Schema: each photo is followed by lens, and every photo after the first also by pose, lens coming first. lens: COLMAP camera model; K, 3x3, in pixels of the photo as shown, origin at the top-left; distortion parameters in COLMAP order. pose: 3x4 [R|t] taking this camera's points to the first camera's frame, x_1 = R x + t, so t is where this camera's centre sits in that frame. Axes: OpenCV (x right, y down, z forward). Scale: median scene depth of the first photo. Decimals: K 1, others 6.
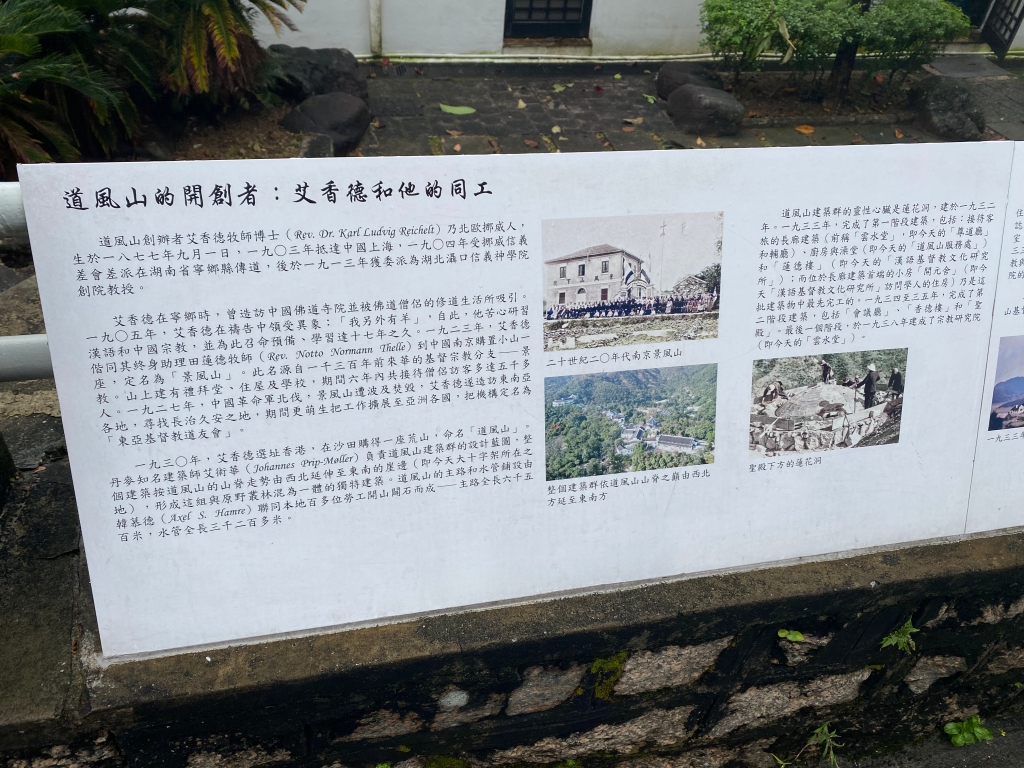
lens RADIAL K [[796.0, 0, 509.1], [0, 796.0, 384.0], [0, 0, 1]] dist [0.015221, -0.007355]
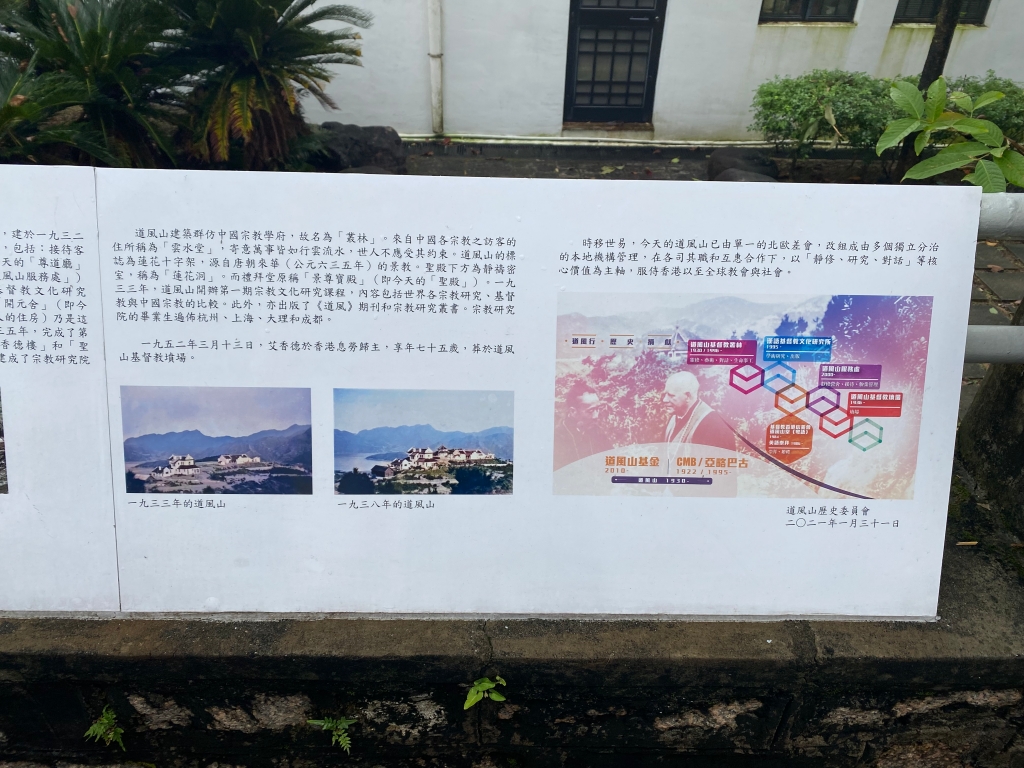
lens RADIAL K [[796.0, 0, 509.1], [0, 796.0, 384.0], [0, 0, 1]] dist [0.015221, -0.007355]
pose [[0.976937, 0.080638, -0.197715, 0.182805], [-0.099800, 0.991025, -0.088936, -0.003714], [0.188769, 0.106616, 0.976217, 0.032711]]
